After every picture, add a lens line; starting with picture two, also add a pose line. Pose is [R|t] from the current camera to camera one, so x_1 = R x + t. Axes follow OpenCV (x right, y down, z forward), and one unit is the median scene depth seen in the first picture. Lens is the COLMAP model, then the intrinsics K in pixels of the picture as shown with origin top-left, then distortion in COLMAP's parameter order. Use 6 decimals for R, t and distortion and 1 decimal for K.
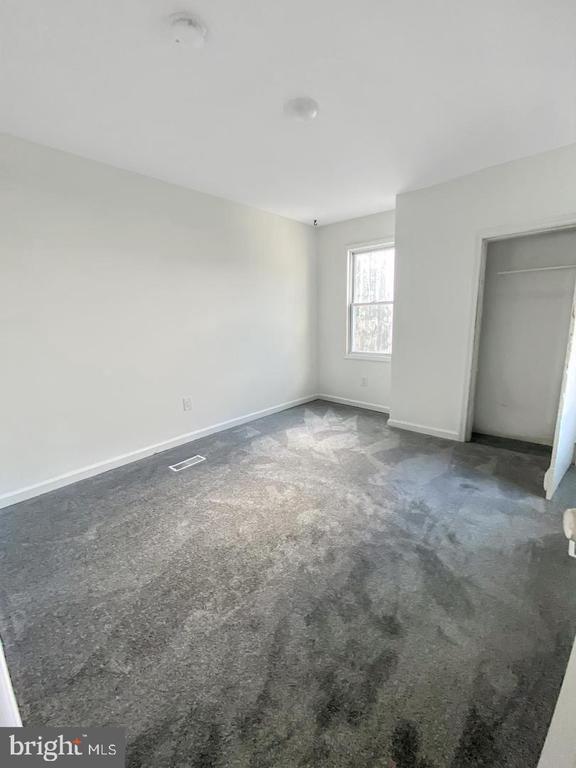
lens RADIAL K [[314.4, 0, 307.0], [0, 314.4, 377.3], [0, 0, 1]] dist [-0.016908, -0.004561]
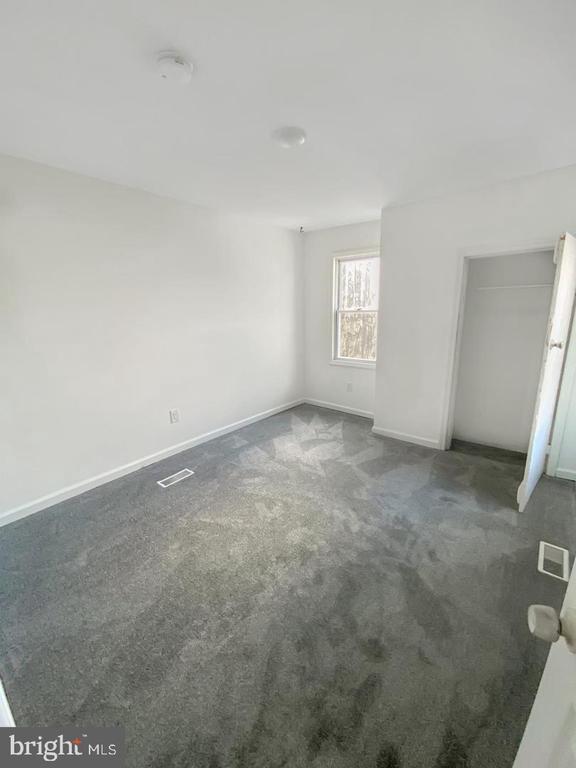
lens RADIAL K [[314.4, 0, 306.3], [0, 314.4, 368.7], [0, 0, 1]] dist [-0.016908, -0.004561]
pose [[0.998821, -0.002259, 0.048498, -0.014518], [0.000924, 0.999621, 0.027523, -0.147482], [-0.048542, -0.027446, 0.998444, -0.023283]]
